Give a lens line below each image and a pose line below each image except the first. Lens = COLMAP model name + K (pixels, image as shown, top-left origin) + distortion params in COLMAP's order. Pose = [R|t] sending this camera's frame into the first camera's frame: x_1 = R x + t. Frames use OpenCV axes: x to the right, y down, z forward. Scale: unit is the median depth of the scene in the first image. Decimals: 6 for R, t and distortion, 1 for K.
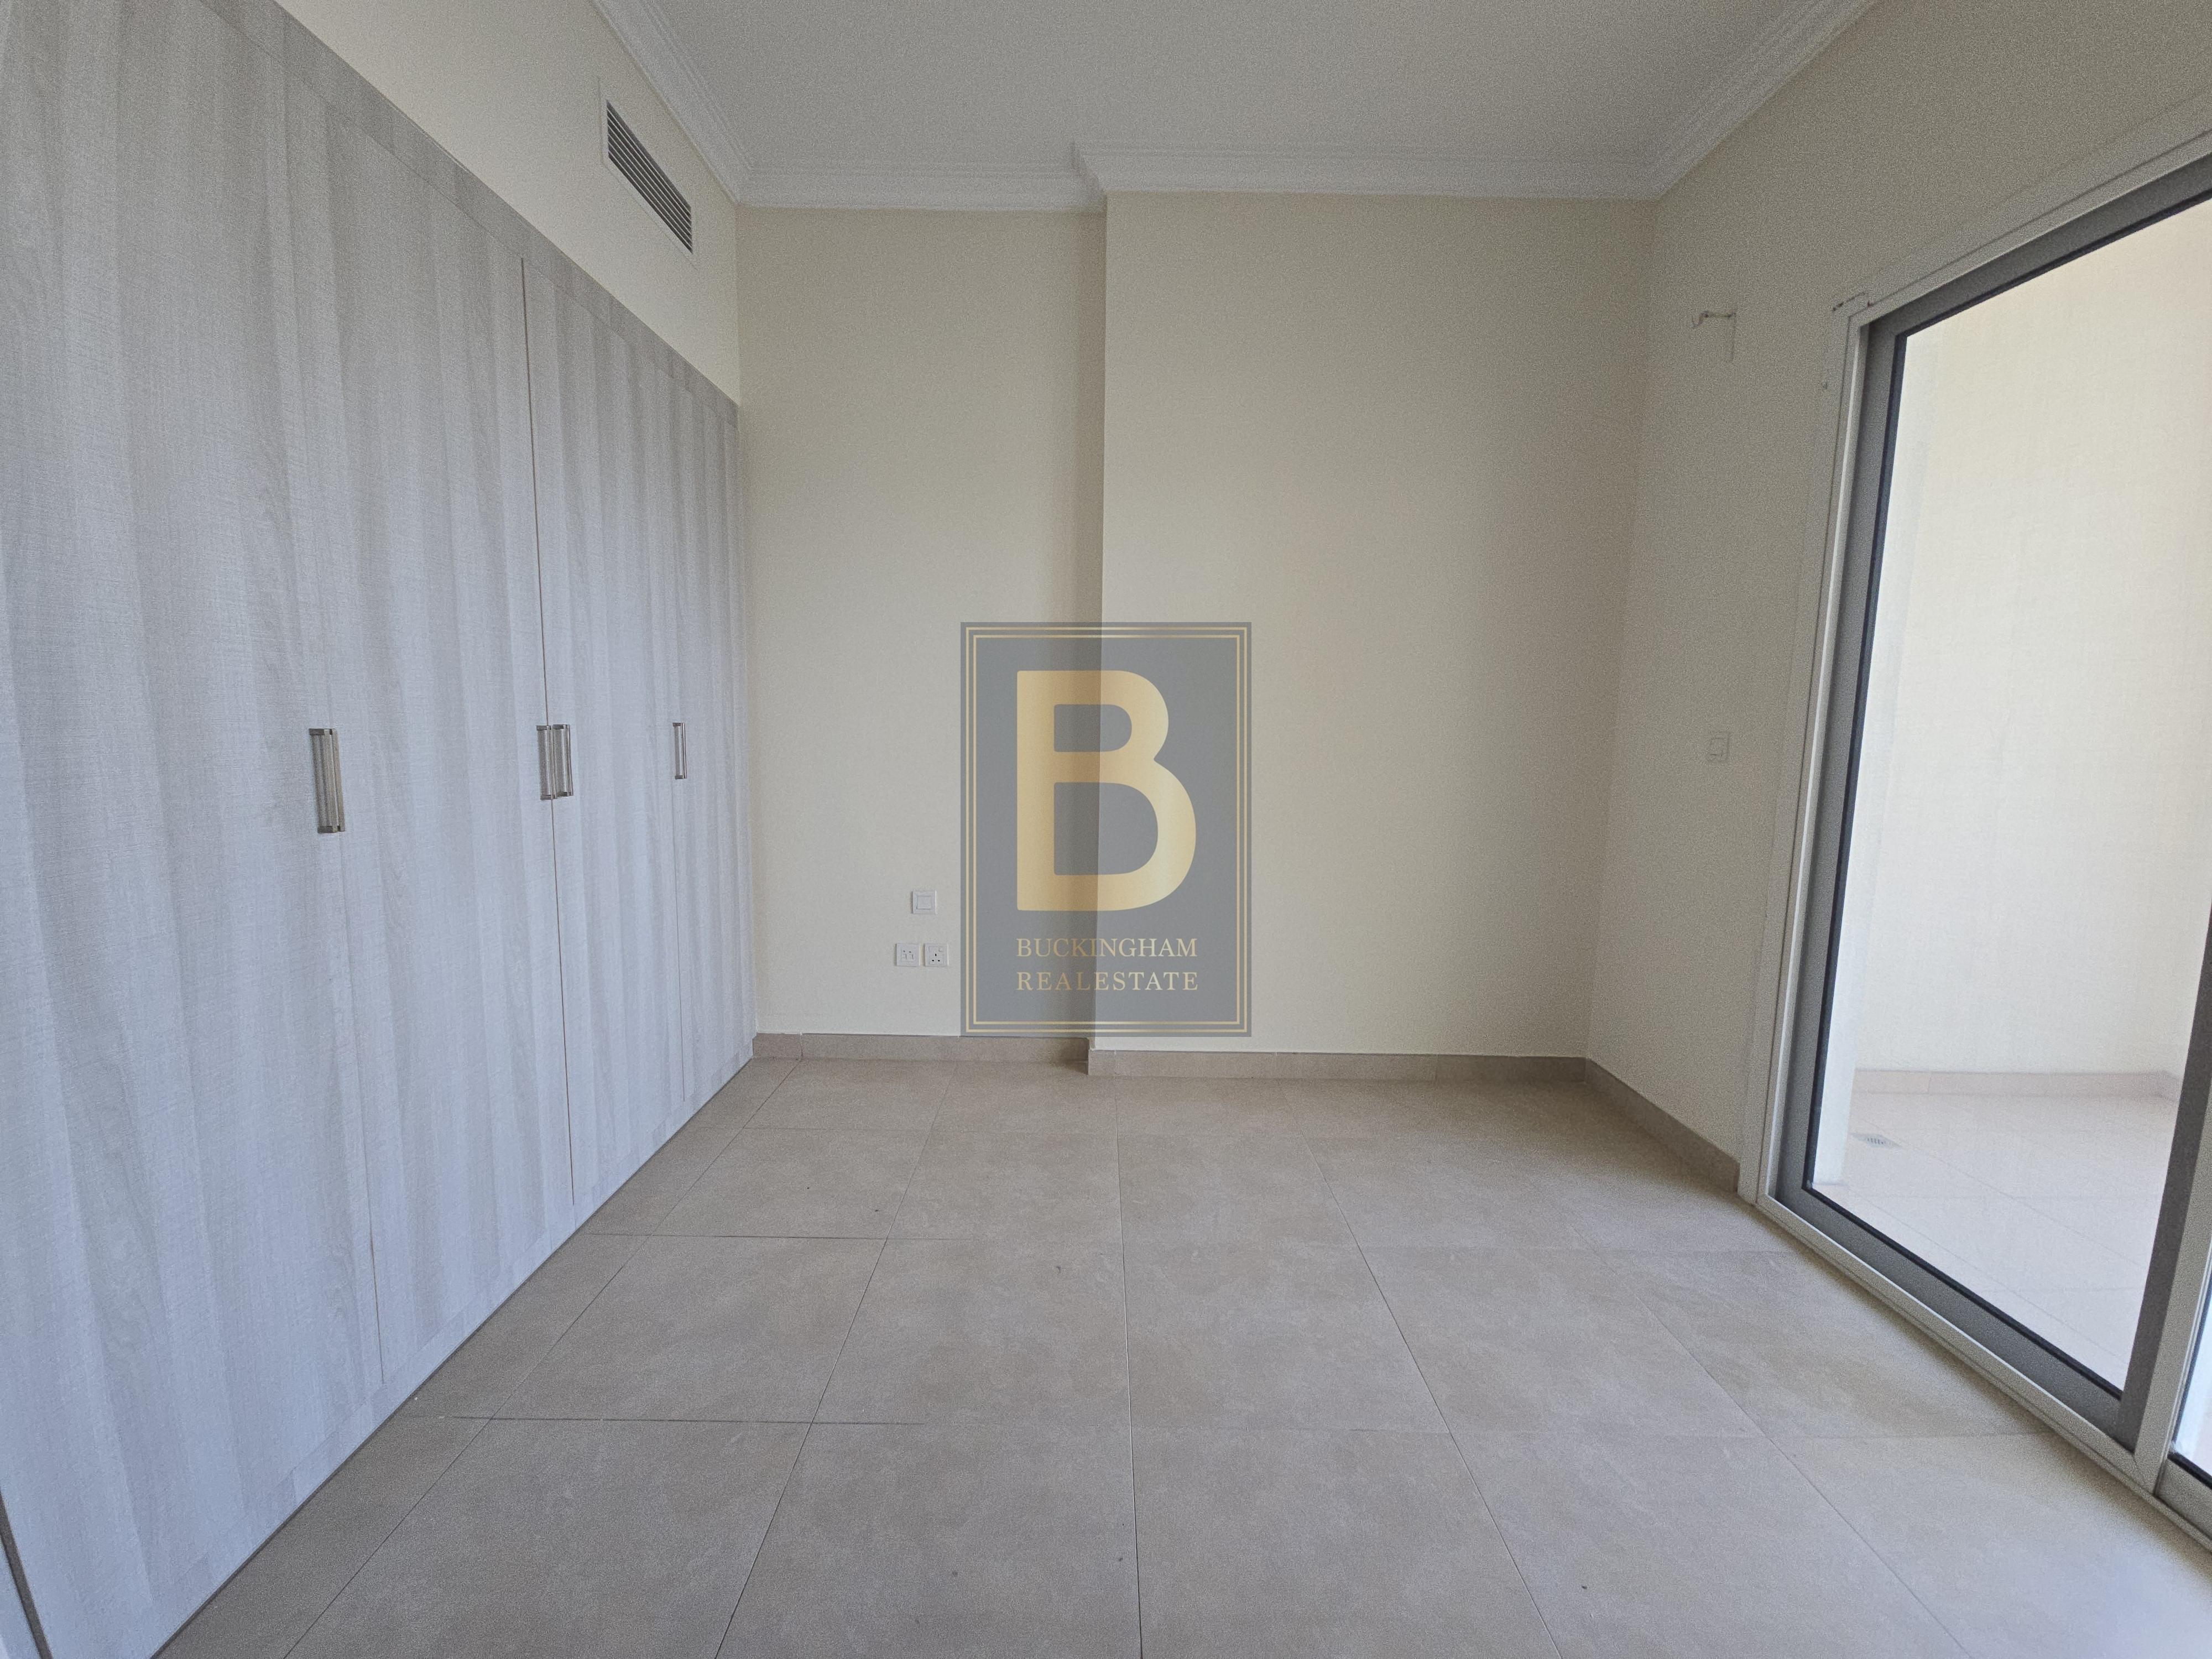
lens RADIAL K [[896.1, 0, 1106.0], [0, 896.1, 829.5], [0, 0, 1]] dist [0.000233, -0.000065]
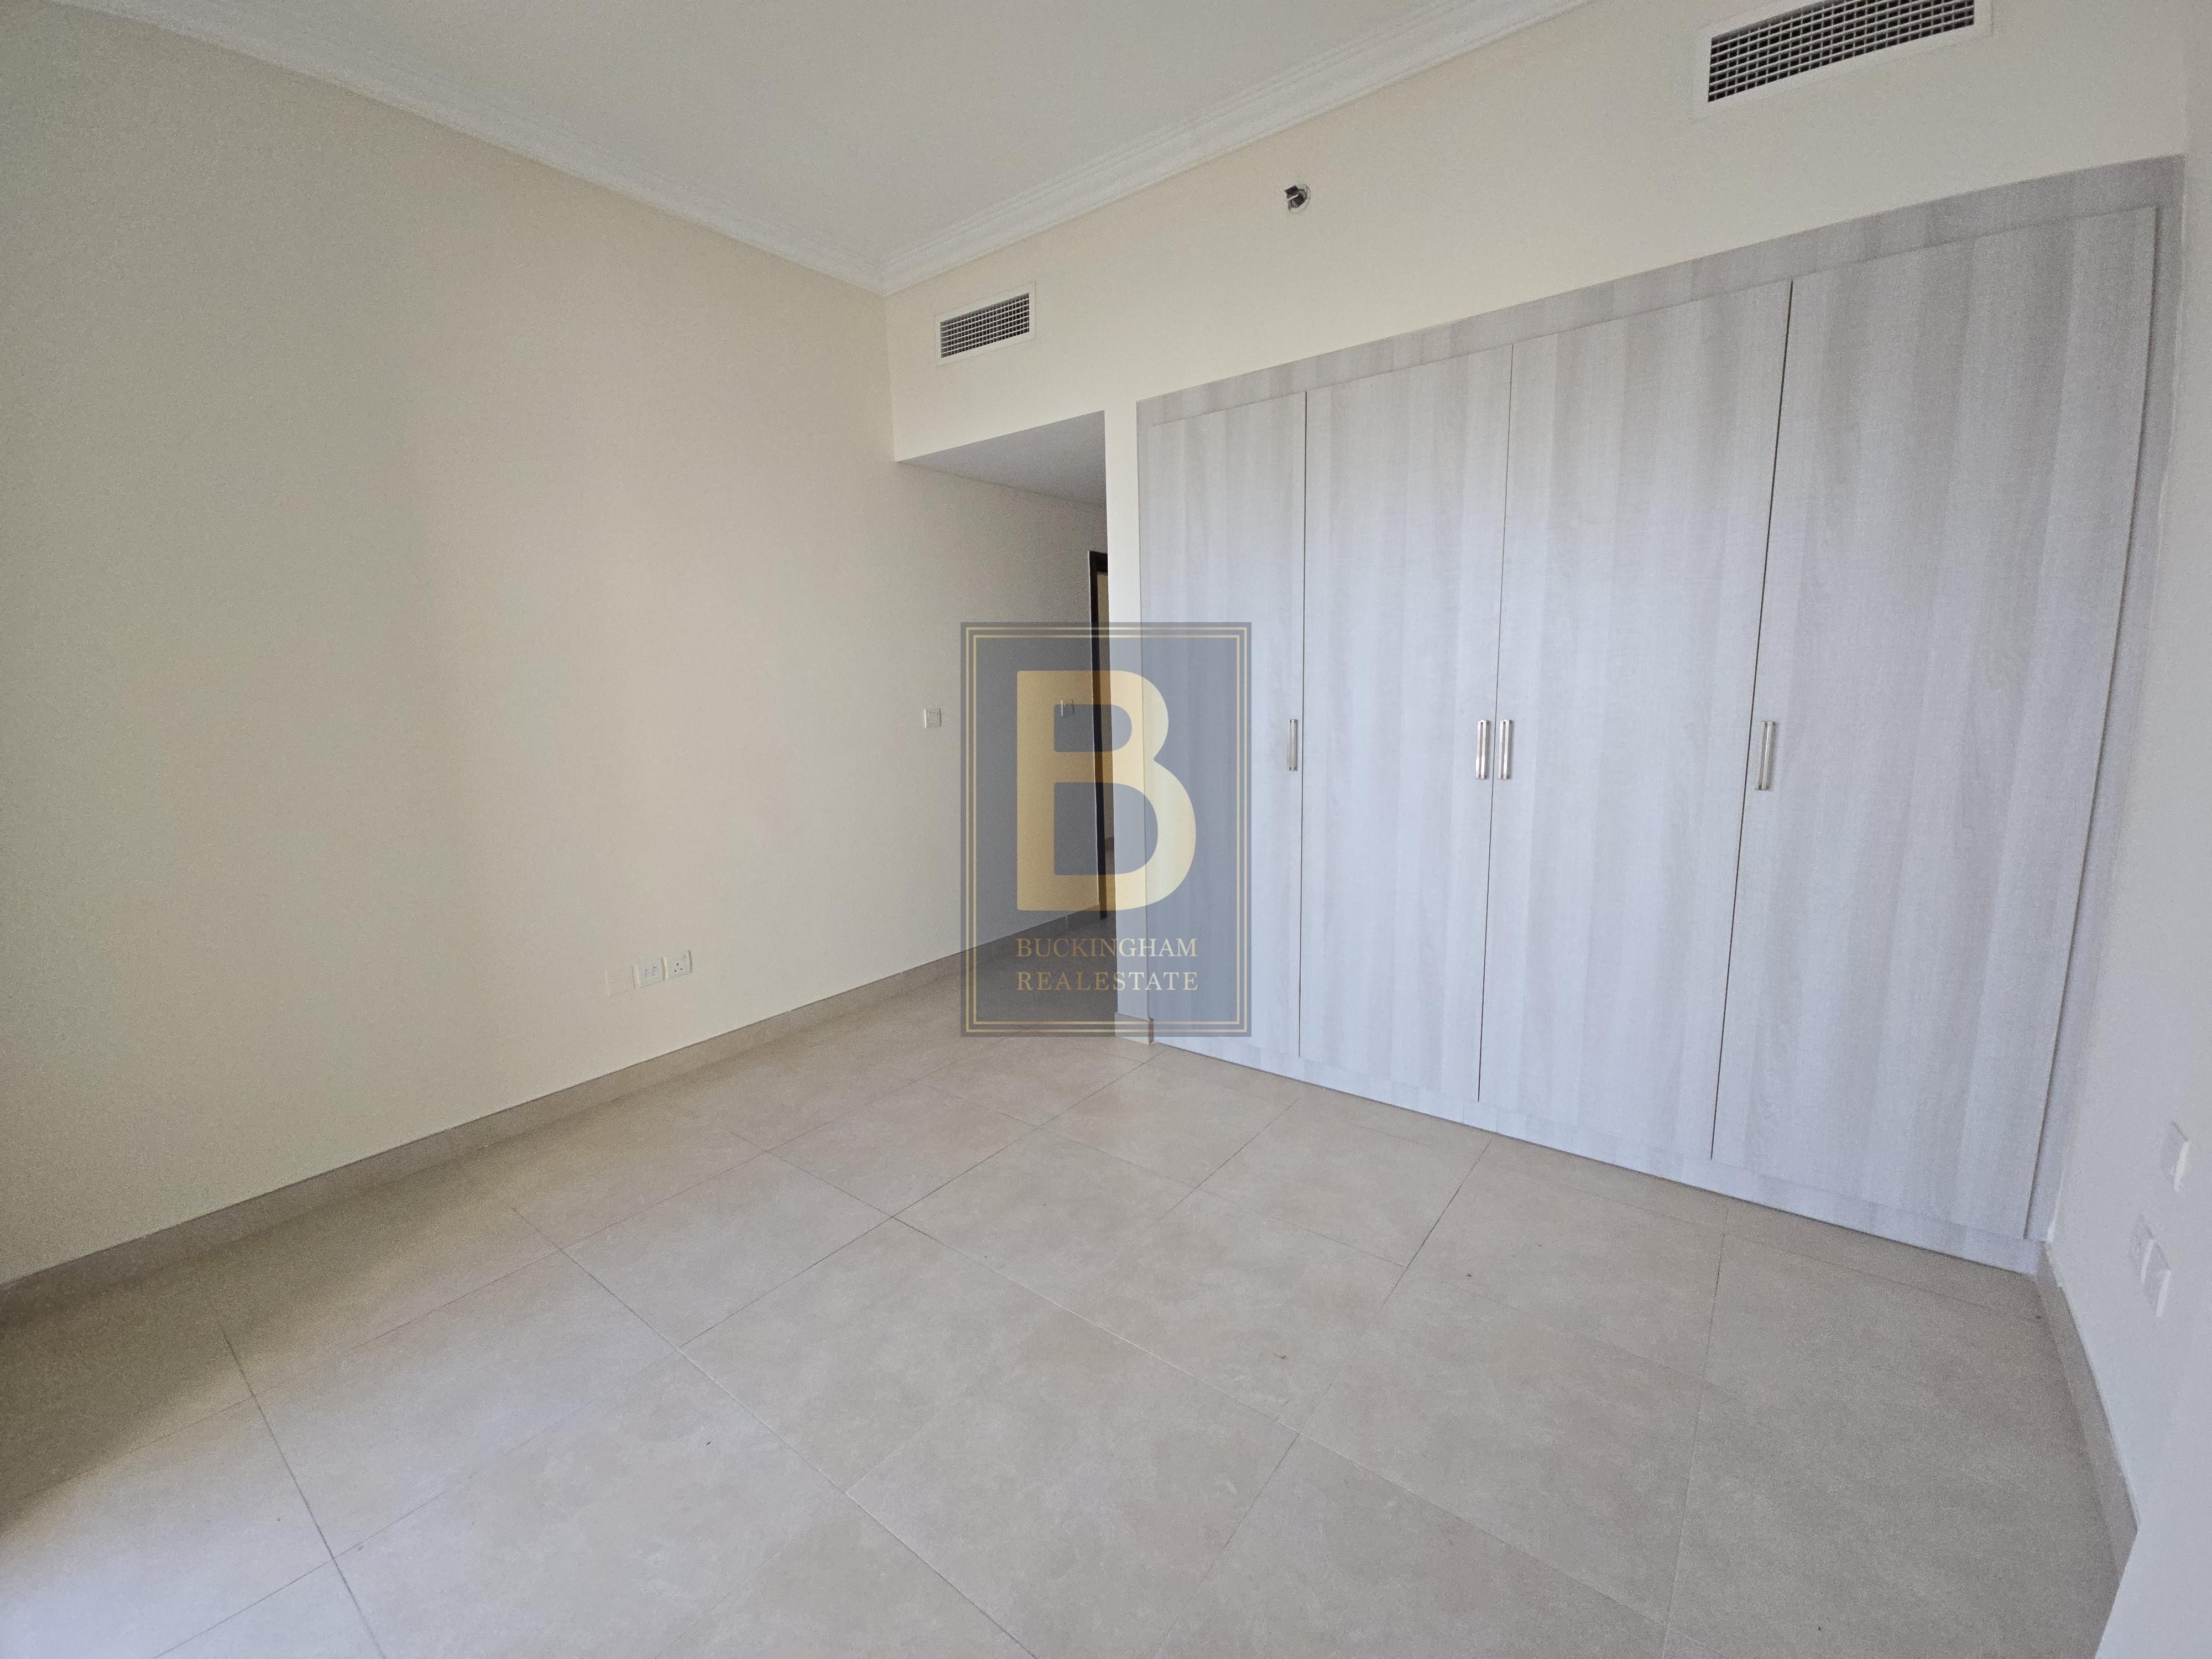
lens RADIAL K [[896.1, 0, 1106.0], [0, 896.1, 829.5], [0, 0, 1]] dist [0.000233, -0.000065]
pose [[-0.598042, 0.122456, -0.792054, 0.836122], [-0.089462, 0.971883, 0.217807, -0.224477], [0.796456, 0.201117, -0.570272, 1.538019]]
